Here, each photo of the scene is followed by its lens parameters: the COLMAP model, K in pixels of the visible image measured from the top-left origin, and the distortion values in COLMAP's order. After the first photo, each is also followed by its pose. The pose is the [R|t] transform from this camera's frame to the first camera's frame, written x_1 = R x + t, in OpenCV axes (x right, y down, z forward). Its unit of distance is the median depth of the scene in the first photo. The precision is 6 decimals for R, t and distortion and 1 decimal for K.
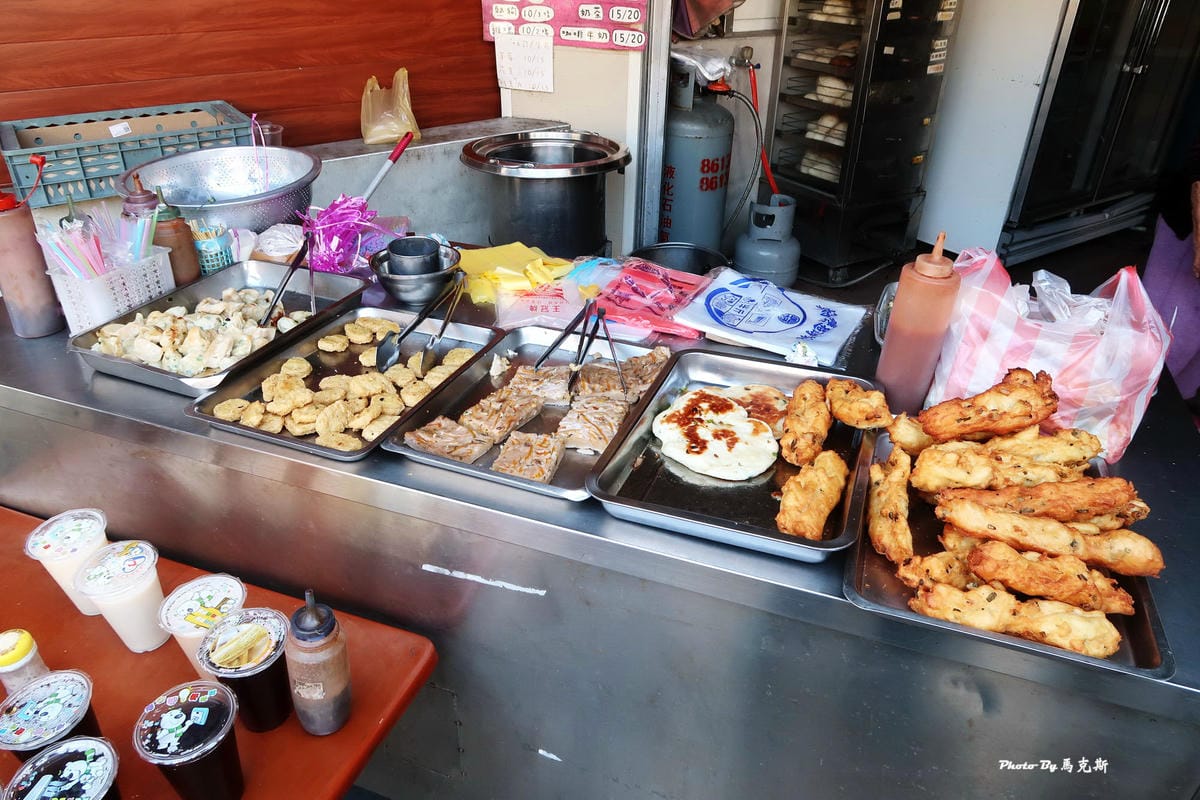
lens RADIAL K [[847.5, 0, 593.7], [0, 847.5, 400.1], [0, 0, 1]] dist [-0.016980, -0.004827]
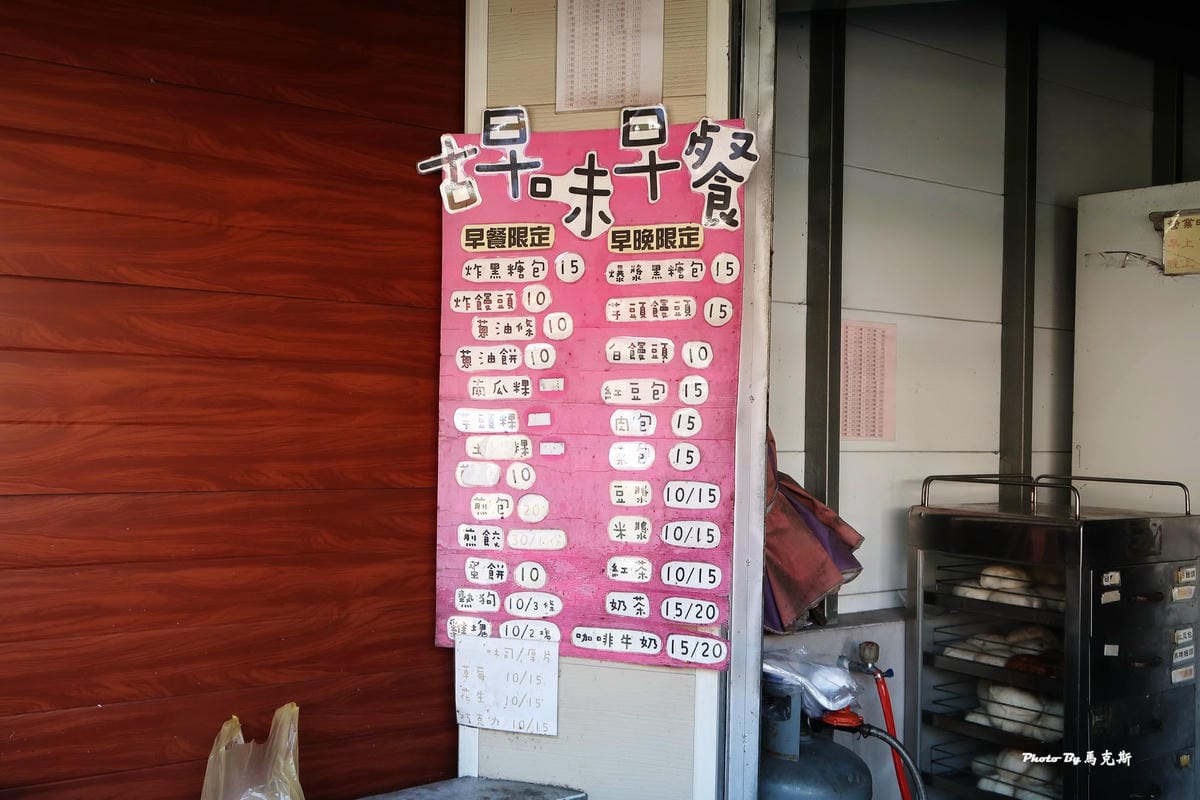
lens RADIAL K [[1297.7, 0, 601.4], [0, 1297.7, 396.9], [0, 0, 1]] dist [0.000629, 0.000000]
pose [[0.998471, 0.007552, 0.054756, -0.067839], [0.021215, 0.862396, -0.505790, -0.125542], [-0.051041, 0.506178, 0.860917, 0.153211]]
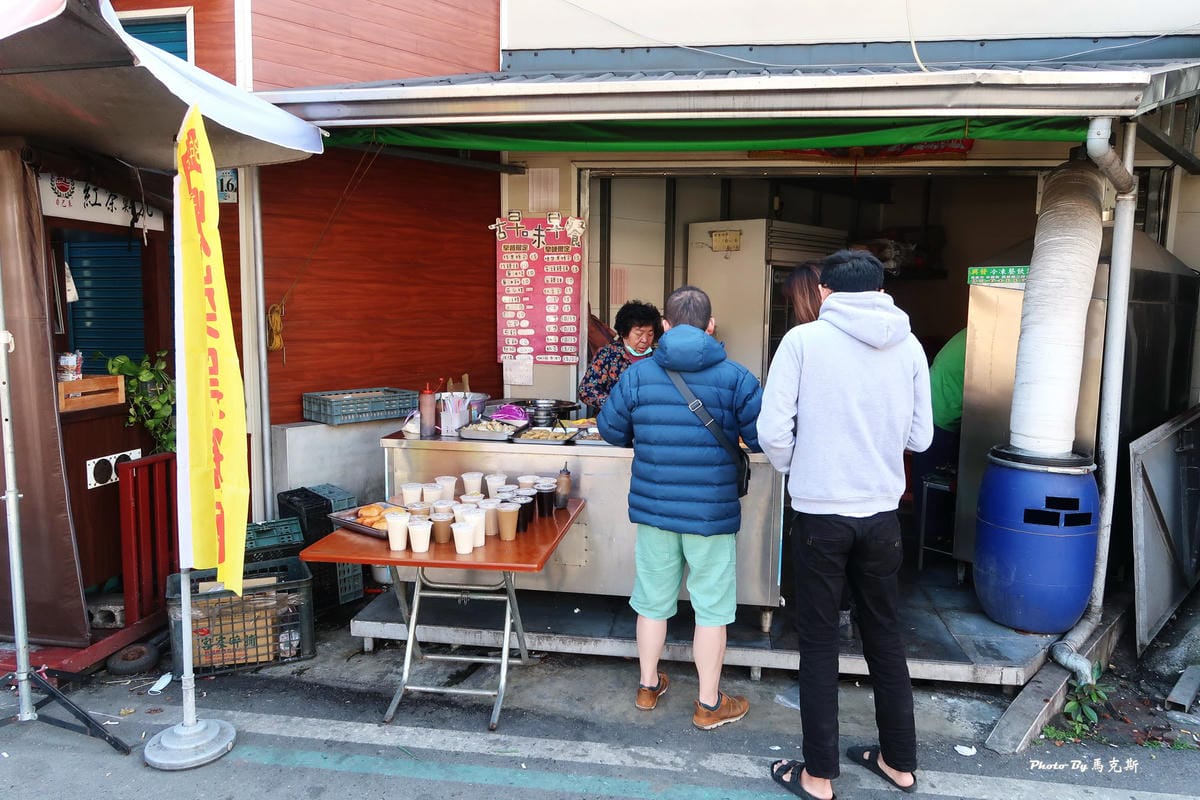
lens RADIAL K [[847.5, 0, 595.2], [0, 847.5, 397.0], [0, 0, 1]] dist [-0.016980, -0.004827]
pose [[0.981361, -0.025380, 0.190489, -0.295052], [0.097958, 0.918860, -0.382231, 0.470190], [-0.165332, 0.393767, 0.904220, -0.886027]]
